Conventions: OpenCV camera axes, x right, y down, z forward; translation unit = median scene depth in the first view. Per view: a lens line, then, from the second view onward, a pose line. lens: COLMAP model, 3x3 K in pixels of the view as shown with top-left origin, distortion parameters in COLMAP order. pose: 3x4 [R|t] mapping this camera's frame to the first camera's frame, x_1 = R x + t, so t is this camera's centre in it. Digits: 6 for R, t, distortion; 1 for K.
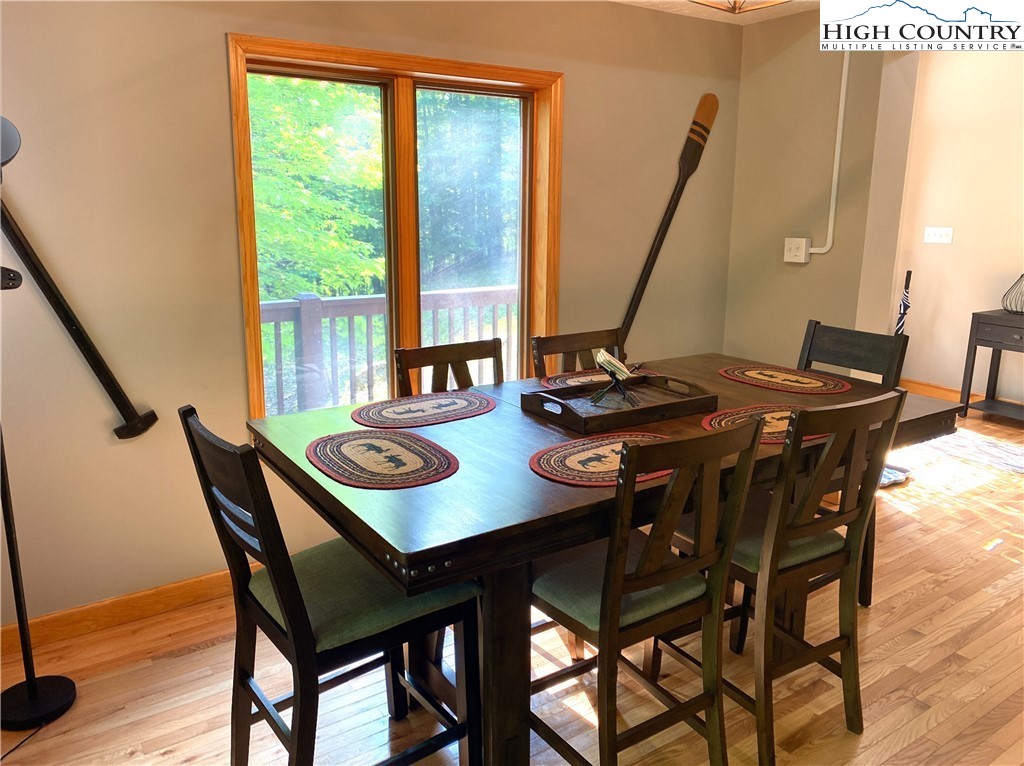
lens RADIAL K [[789.2, 0, 511.9], [0, 789.2, 382.0], [0, 0, 1]] dist [0.024687, -0.020035]
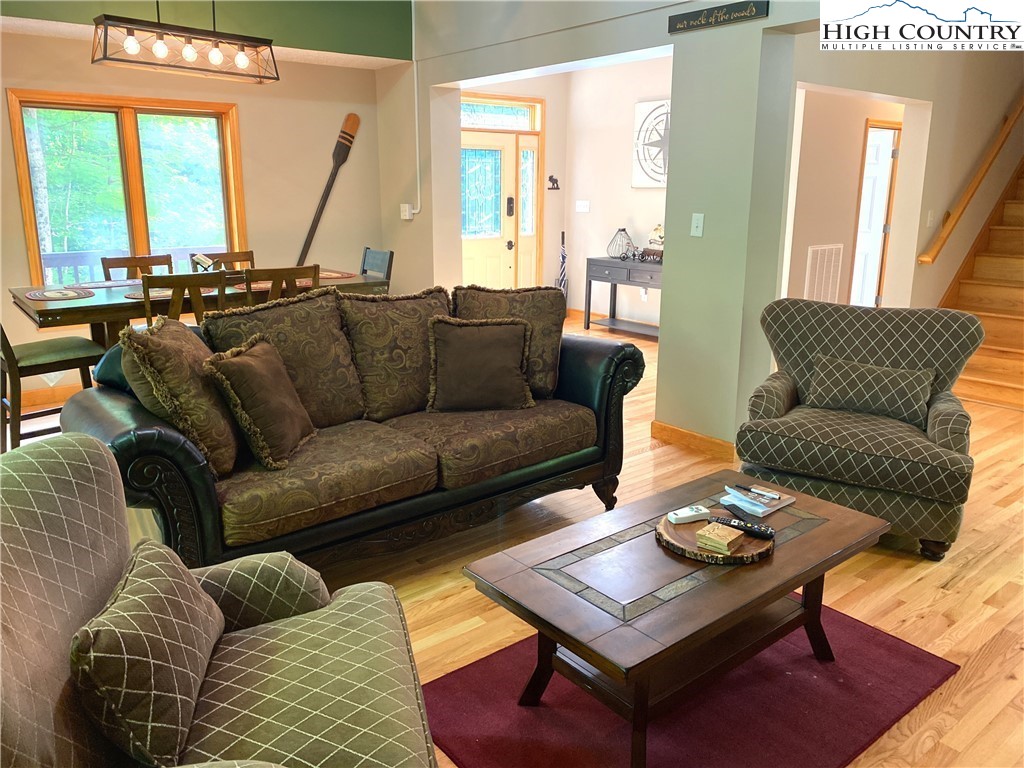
lens RADIAL K [[789.2, 0, 514.0], [0, 789.2, 381.5], [0, 0, 1]] dist [0.024687, -0.020035]
pose [[0.996626, -0.024746, 0.078262, 0.435959], [0.023473, 0.999577, 0.017155, 0.154794], [-0.078653, -0.015260, 0.996785, -0.620955]]
